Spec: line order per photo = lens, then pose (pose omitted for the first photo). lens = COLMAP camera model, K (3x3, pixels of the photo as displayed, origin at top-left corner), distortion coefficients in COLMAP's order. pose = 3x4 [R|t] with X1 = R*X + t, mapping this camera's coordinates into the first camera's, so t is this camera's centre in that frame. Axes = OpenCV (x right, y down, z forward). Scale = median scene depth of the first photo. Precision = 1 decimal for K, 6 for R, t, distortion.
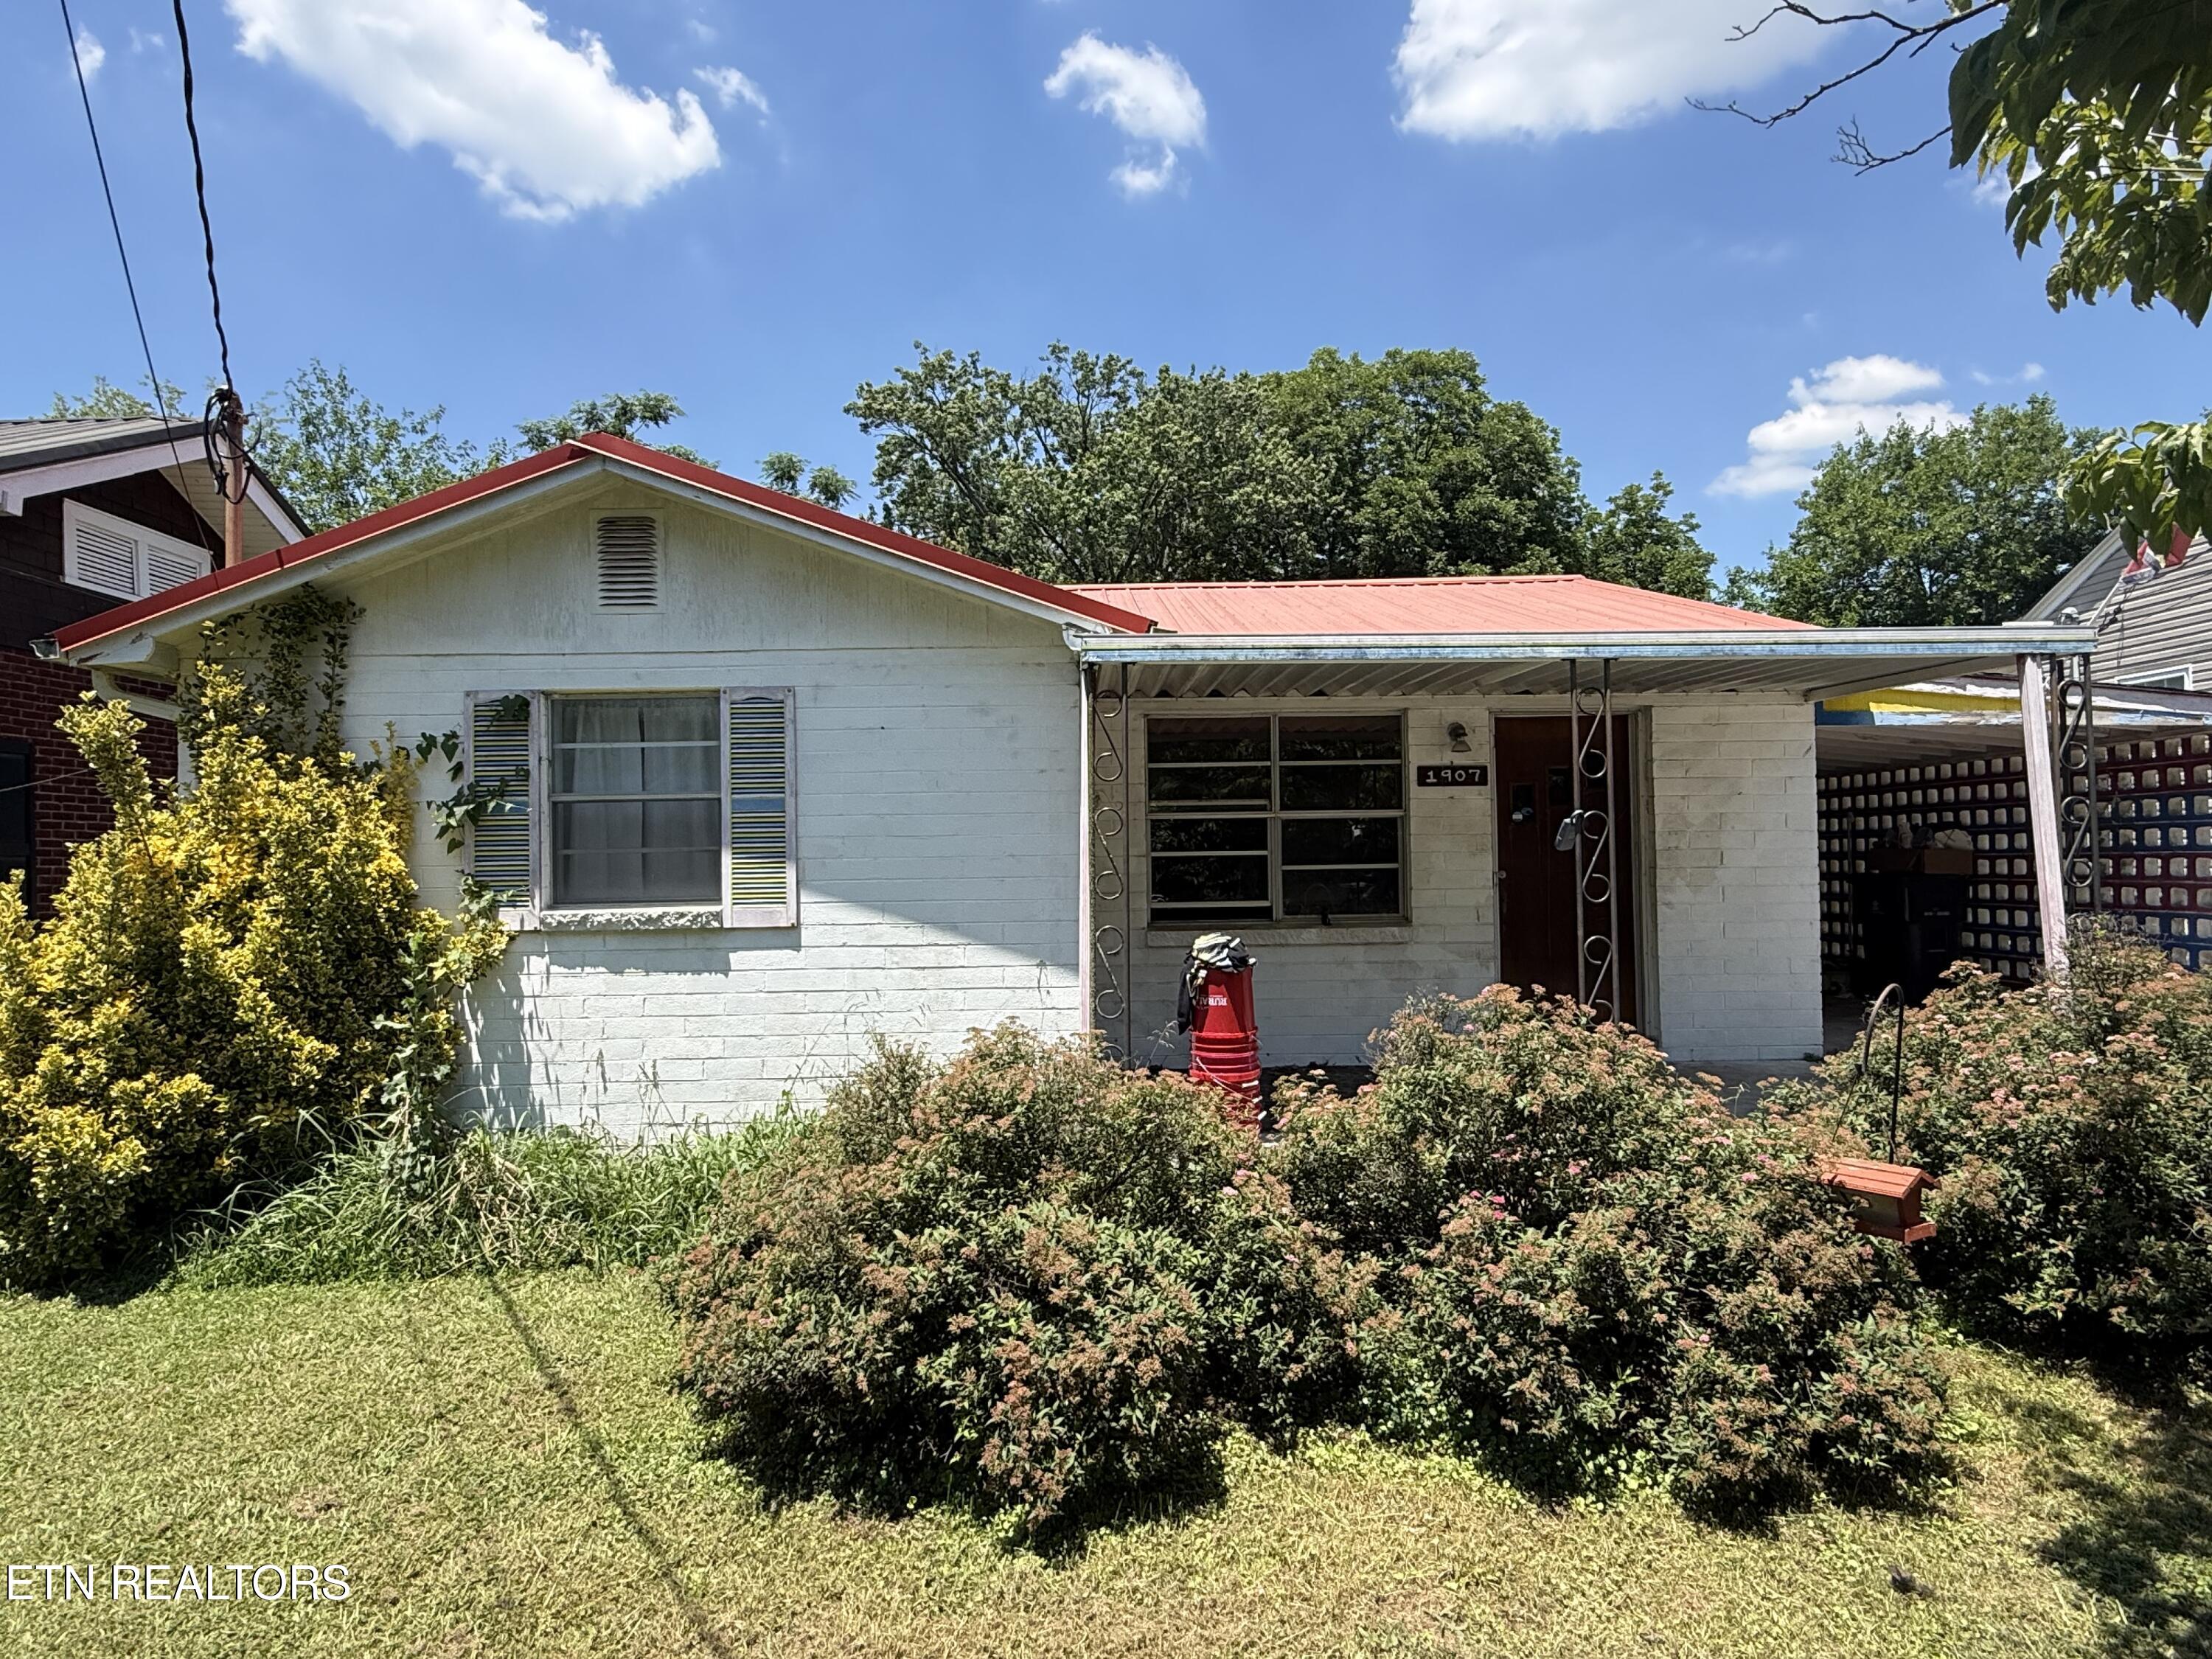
lens RADIAL K [[1247.2, 0, 1106.0], [0, 1247.2, 829.5], [0, 0, 1]] dist [-0.006241, 0.011717]
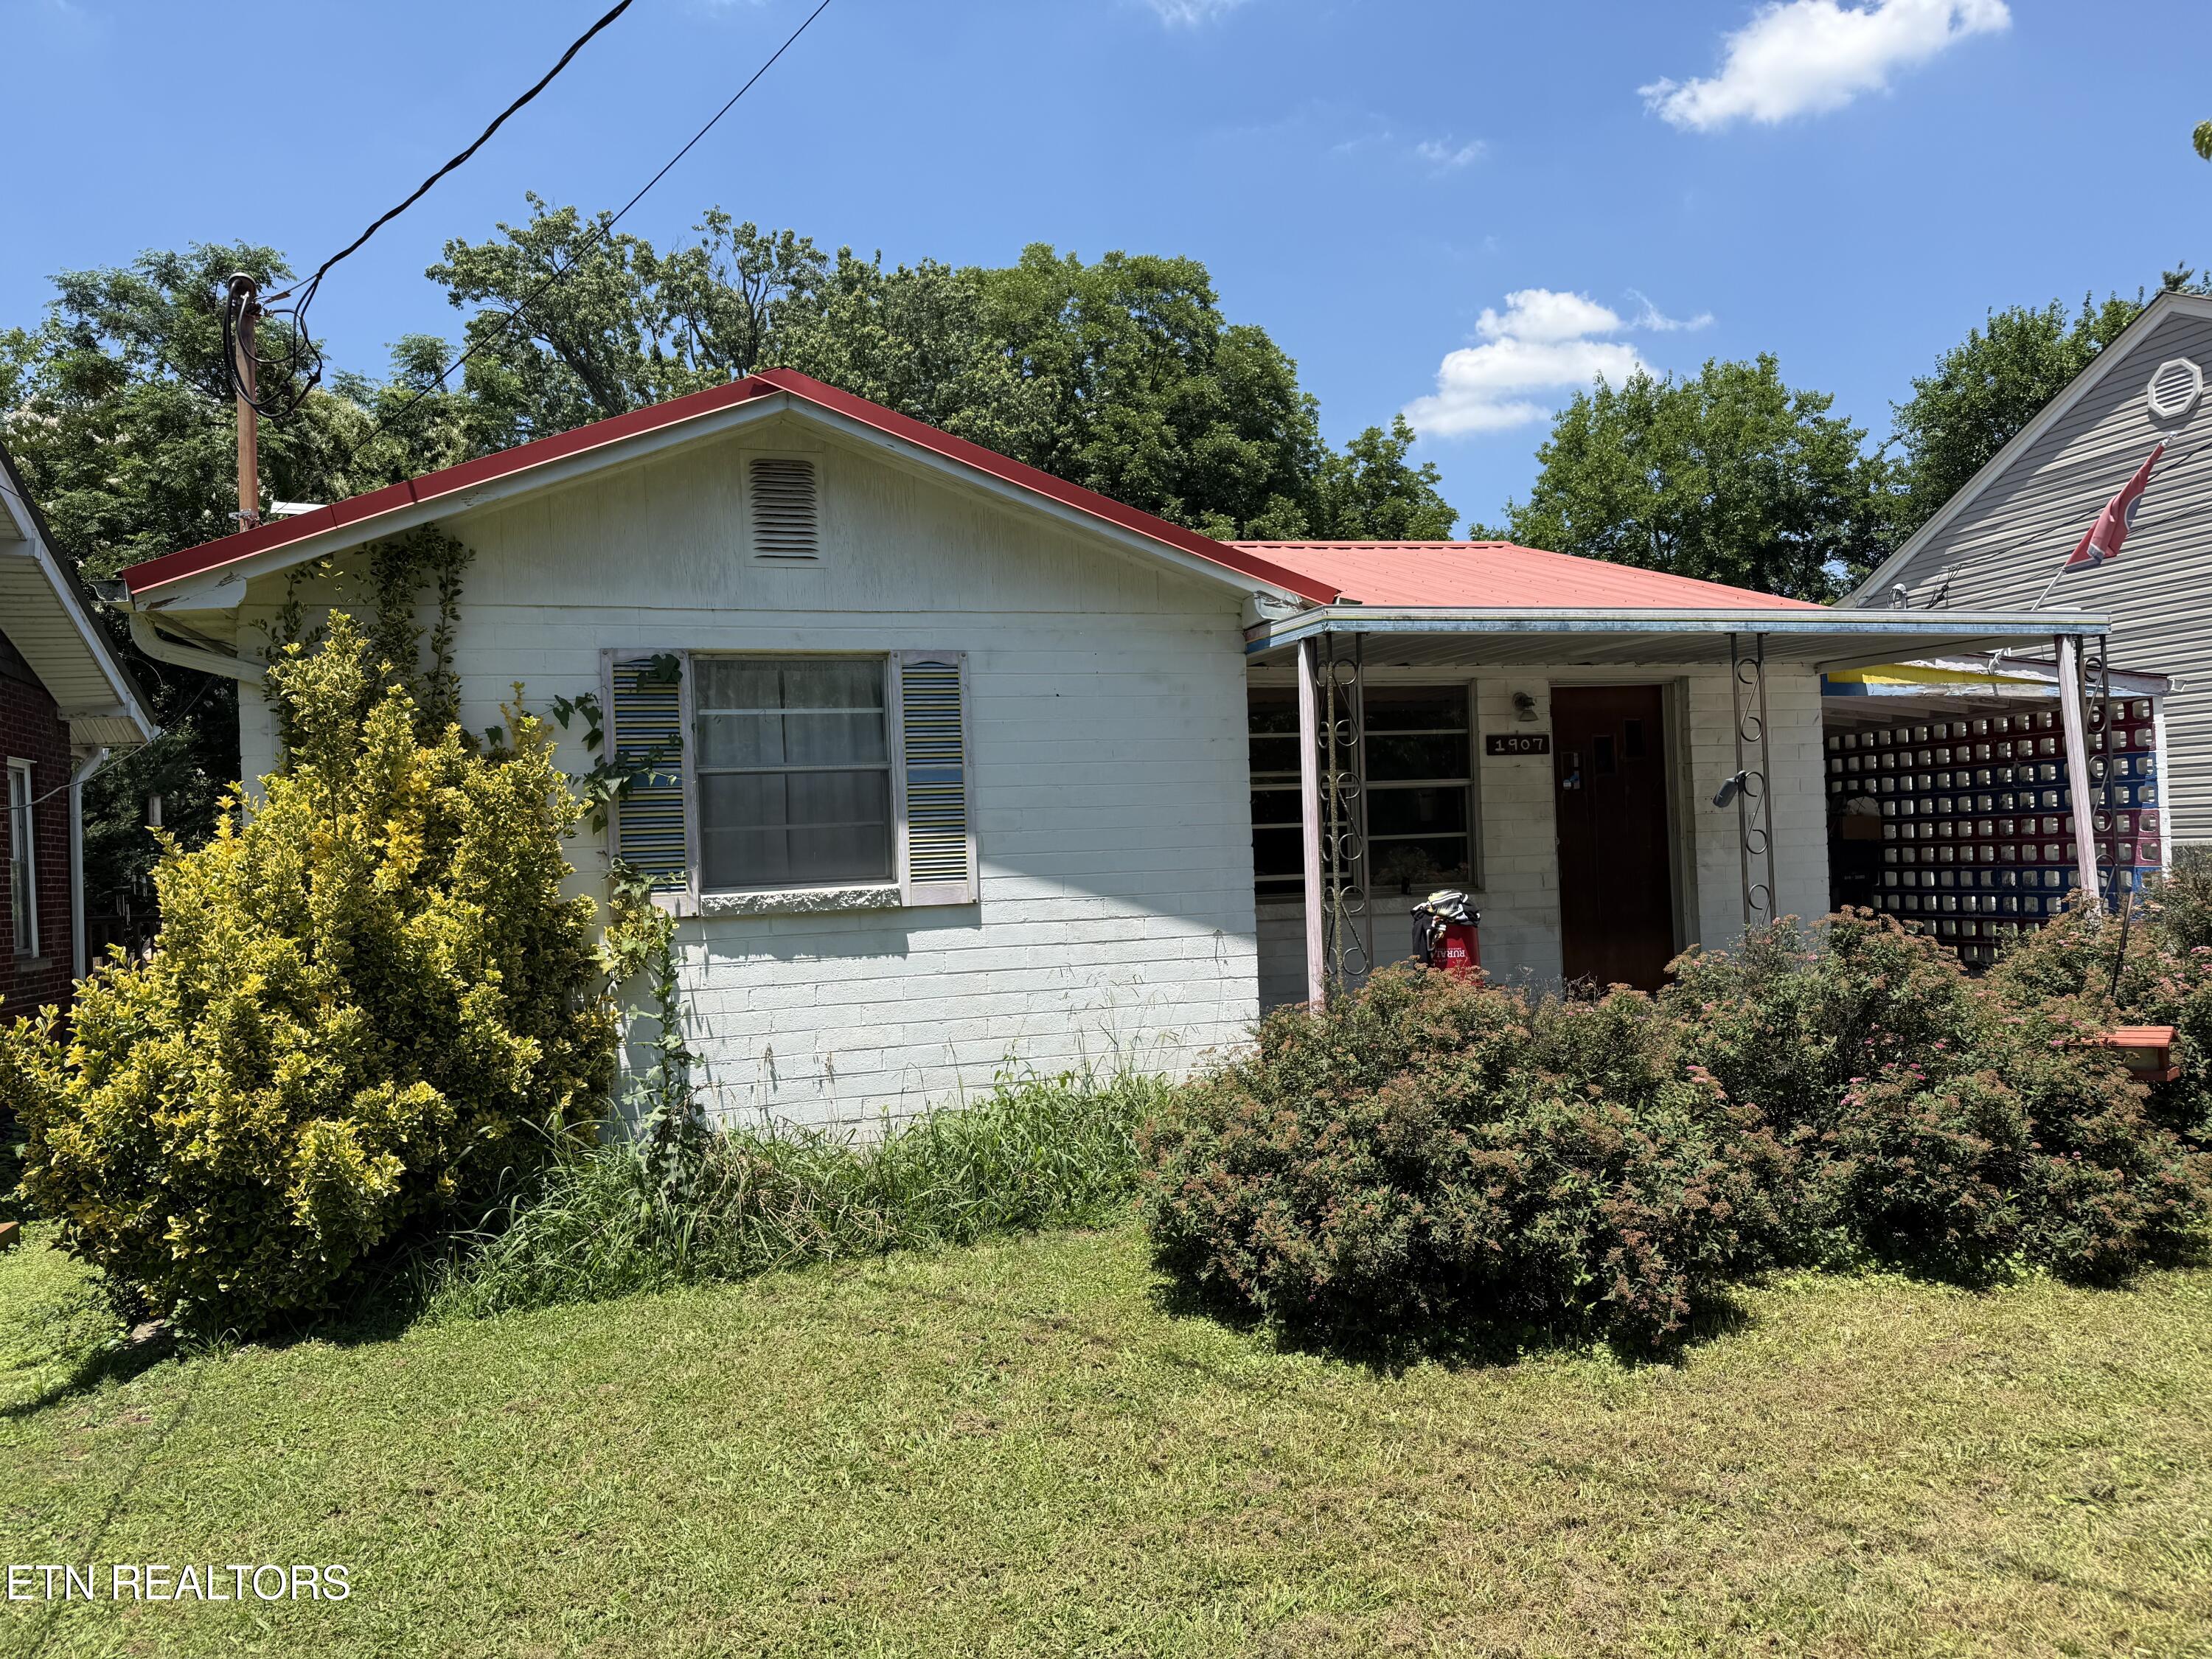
lens RADIAL K [[1538.1, 0, 1112.5], [0, 1538.1, 838.0], [0, 0, 1]] dist [0.144825, -0.246230]
pose [[0.963125, -0.019216, 0.268366, -0.382916], [0.017469, 0.999808, 0.008894, 0.016100], [-0.268486, -0.003878, 0.963276, -0.133358]]
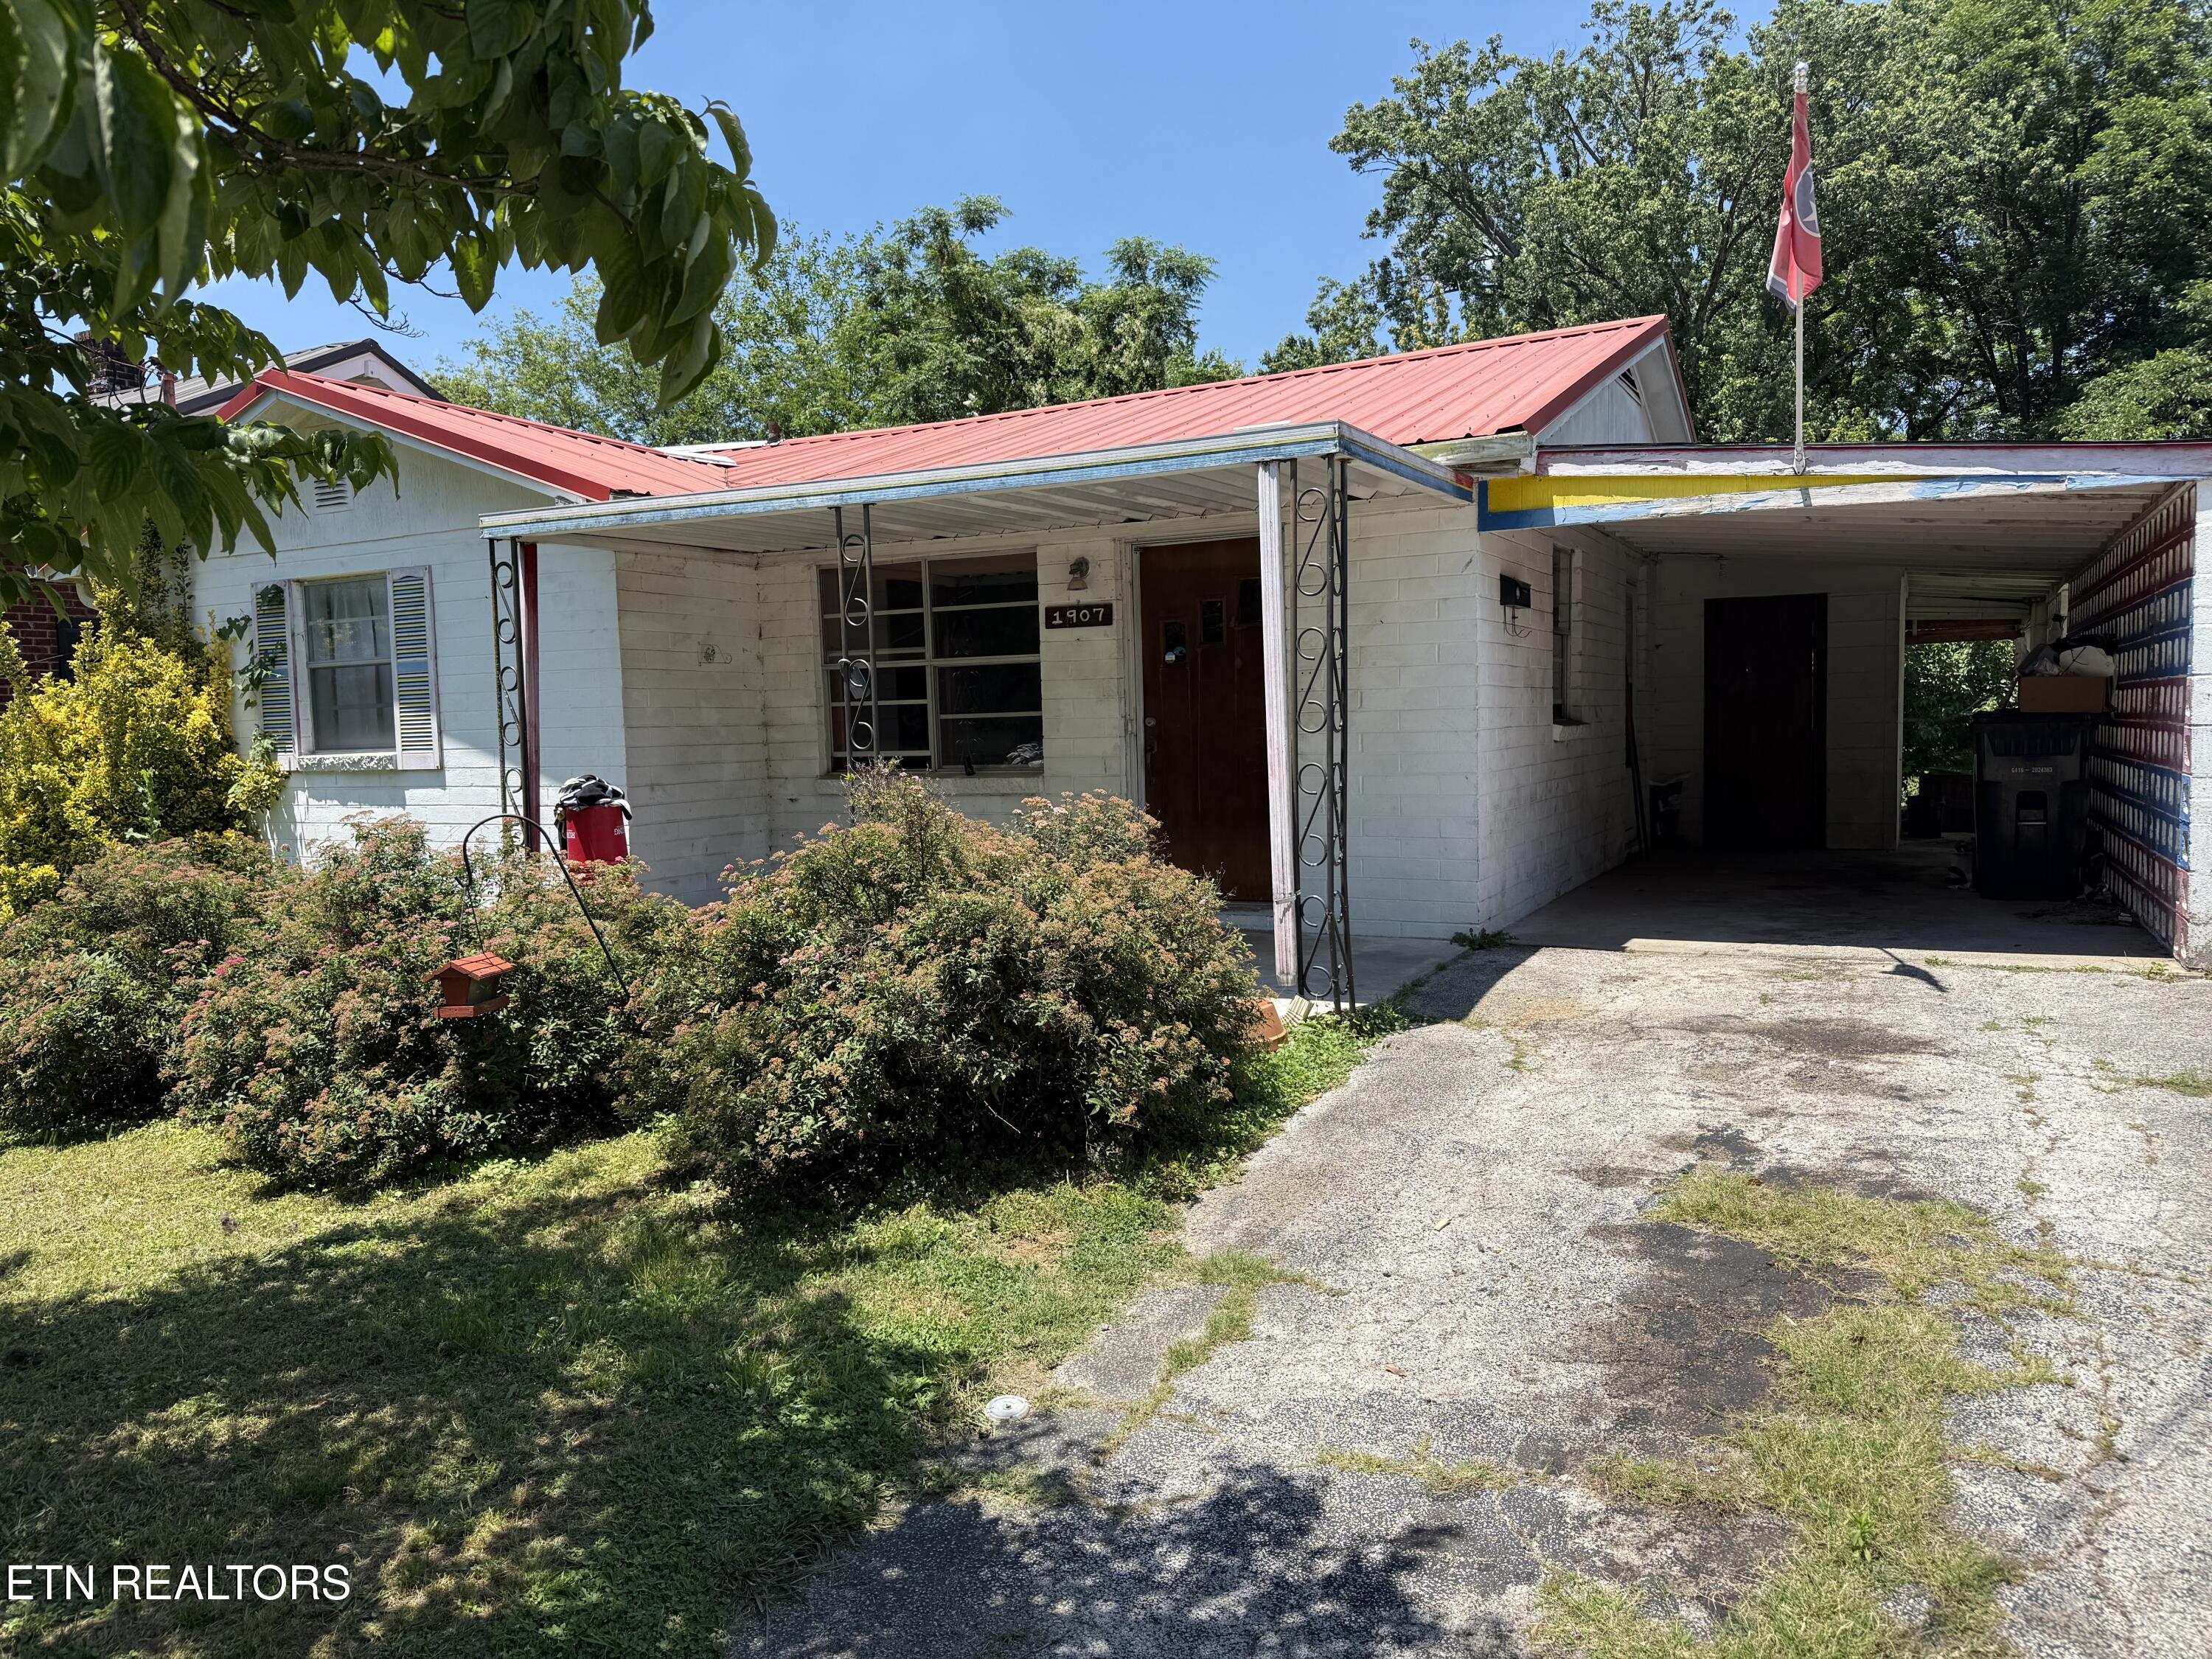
lens RADIAL K [[1538.1, 0, 1112.5], [0, 1538.1, 838.0], [0, 0, 1]] dist [0.144825, -0.246230]
pose [[0.880019, 0.027950, -0.474115, 0.849365], [0.024364, 0.994296, 0.103838, 0.002835], [0.474313, -0.102930, 0.874318, -0.010076]]
